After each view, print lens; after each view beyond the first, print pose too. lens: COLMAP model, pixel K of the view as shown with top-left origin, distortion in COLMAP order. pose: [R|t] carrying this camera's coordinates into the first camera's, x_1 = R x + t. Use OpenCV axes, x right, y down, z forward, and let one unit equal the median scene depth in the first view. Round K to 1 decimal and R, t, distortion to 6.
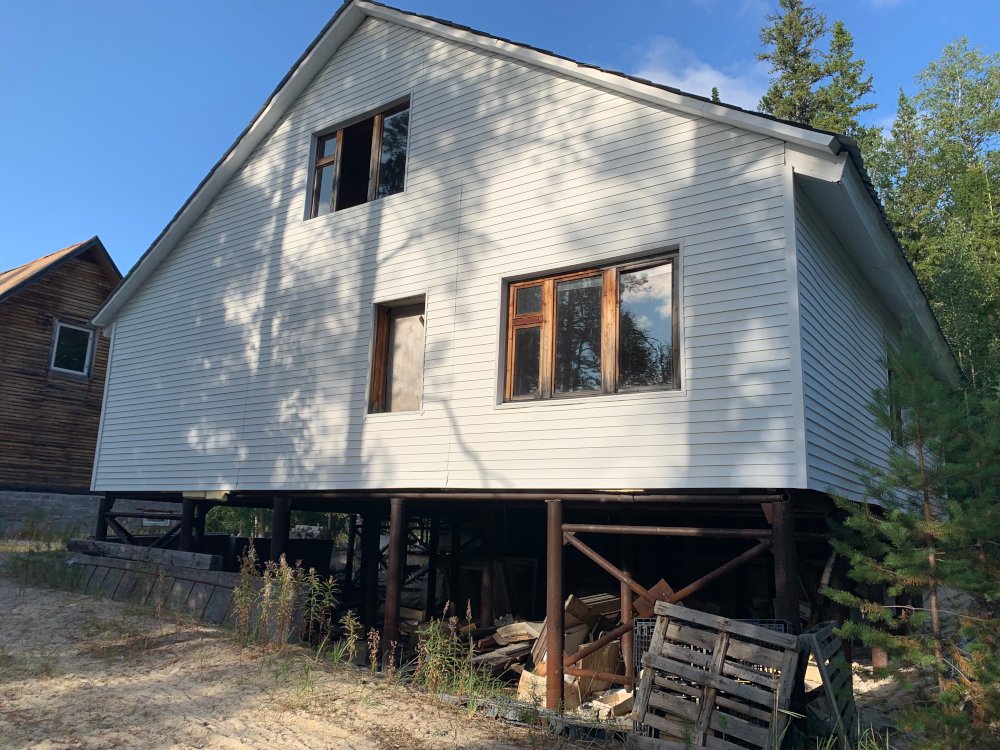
lens RADIAL K [[762.1, 0, 500.0], [0, 762.1, 375.0], [0, 0, 1]] dist [0.063575, -0.121367]
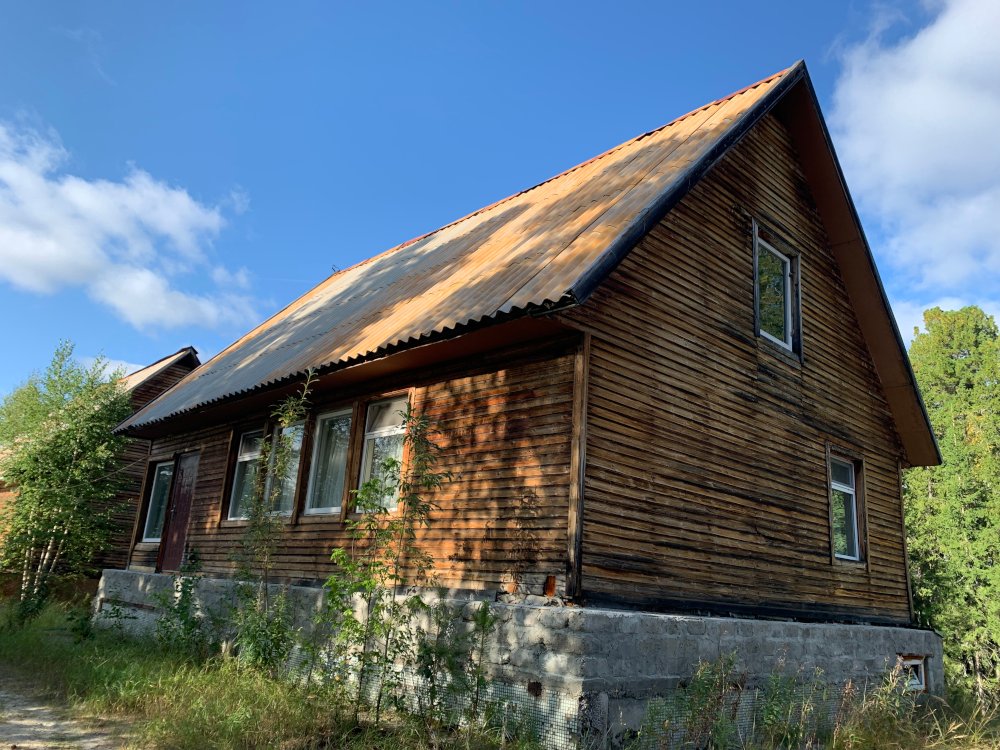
lens RADIAL K [[762.1, 0, 500.0], [0, 762.1, 375.0], [0, 0, 1]] dist [0.063575, -0.121367]
pose [[0.979784, -0.017086, -0.199325, -0.658658], [-0.001610, 0.995640, -0.093260, 0.060509], [0.200049, 0.091696, 0.975486, 0.549739]]
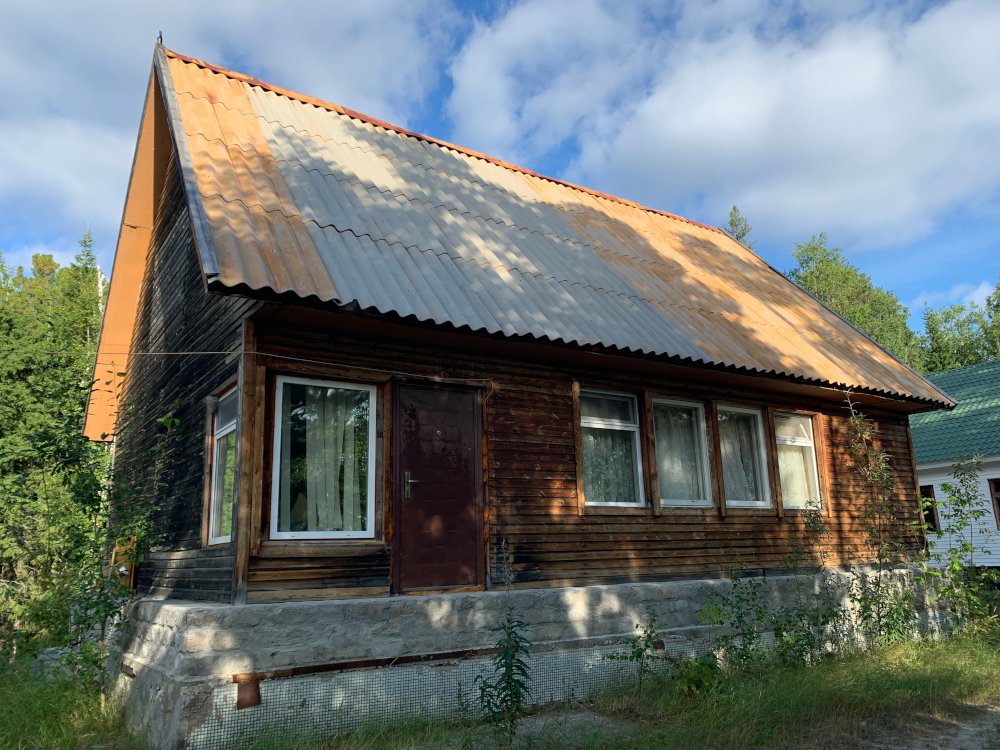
lens RADIAL K [[762.1, 0, 500.0], [0, 762.1, 375.0], [0, 0, 1]] dist [0.063575, -0.121367]
pose [[0.355878, 0.180044, 0.917025, -1.785729], [-0.139628, 0.980496, -0.138319, 0.136146], [-0.924043, -0.078818, 0.374076, 1.194994]]
